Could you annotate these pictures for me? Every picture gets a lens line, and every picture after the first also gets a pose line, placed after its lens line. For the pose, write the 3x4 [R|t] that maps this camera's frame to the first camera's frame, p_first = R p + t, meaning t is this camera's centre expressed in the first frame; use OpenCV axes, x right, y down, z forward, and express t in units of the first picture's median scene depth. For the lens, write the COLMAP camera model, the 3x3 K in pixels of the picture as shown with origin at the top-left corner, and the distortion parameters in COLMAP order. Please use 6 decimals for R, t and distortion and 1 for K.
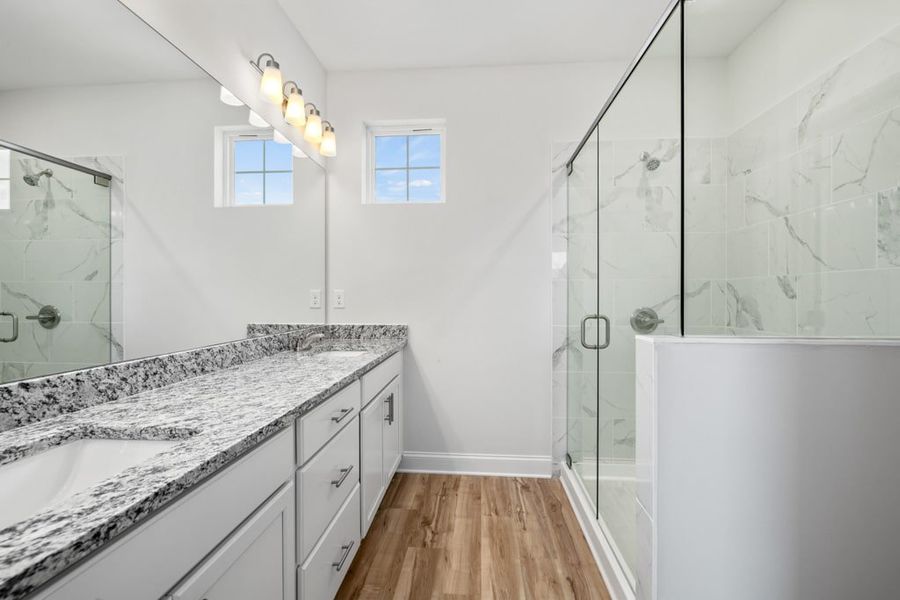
lens RADIAL K [[396.4, 0, 447.5], [0, 396.4, 299.0], [0, 0, 1]] dist [-0.003270, 0.000493]
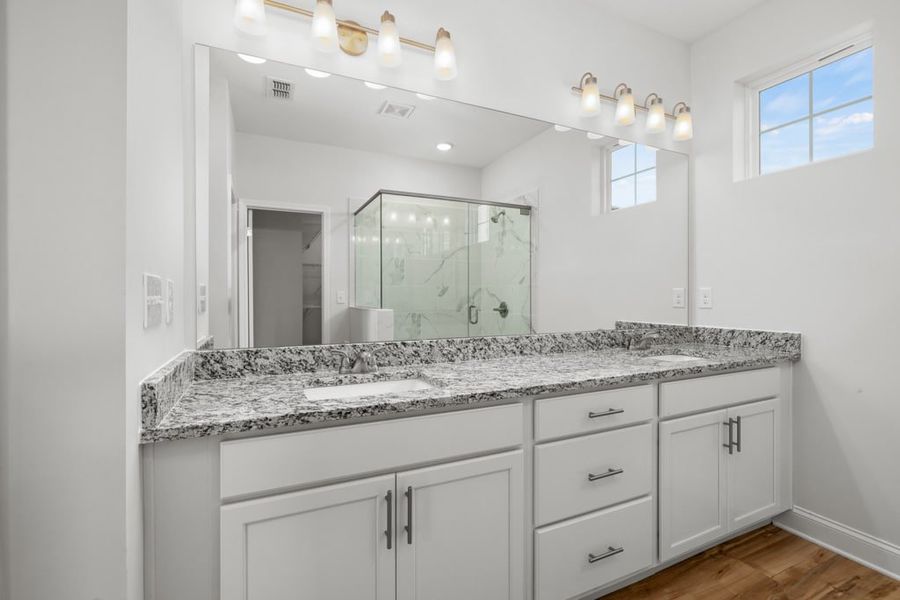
lens RADIAL K [[396.4, 0, 451.0], [0, 396.4, 297.4], [0, 0, 1]] dist [-0.003270, 0.000493]
pose [[0.512506, 0.001831, -0.858682, 0.256190], [-0.003400, 0.999994, 0.000103, 0.001415], [0.858677, 0.002867, 0.512509, 0.101271]]
